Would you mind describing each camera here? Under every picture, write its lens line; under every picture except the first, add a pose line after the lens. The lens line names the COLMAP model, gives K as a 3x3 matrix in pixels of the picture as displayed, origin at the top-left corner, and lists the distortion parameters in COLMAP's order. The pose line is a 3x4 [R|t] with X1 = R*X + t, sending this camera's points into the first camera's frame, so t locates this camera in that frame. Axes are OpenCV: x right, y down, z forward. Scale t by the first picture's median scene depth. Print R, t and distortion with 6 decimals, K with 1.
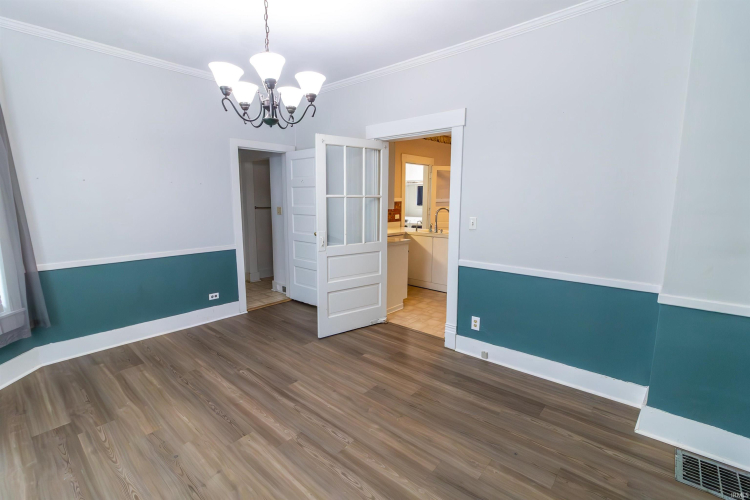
lens RADIAL K [[341.9, 0, 375.0], [0, 341.9, 250.0], [0, 0, 1]] dist [-0.000640, -0.000181]
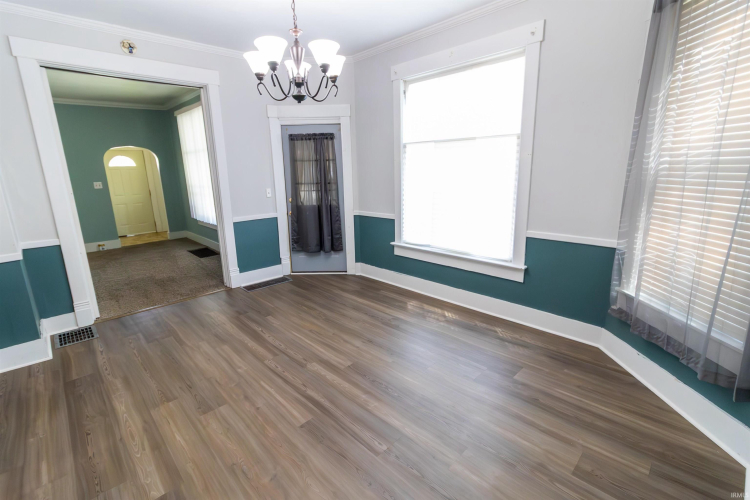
lens RADIAL K [[351.7, 0, 375.0], [0, 351.7, 250.0], [0, 0, 1]] dist [0.000766, 0.000077]
pose [[-0.995644, 0.000913, 0.093236, -0.470739], [0.035056, 0.930253, 0.365239, -0.238417], [-0.086400, 0.366917, -0.926233, 1.592113]]
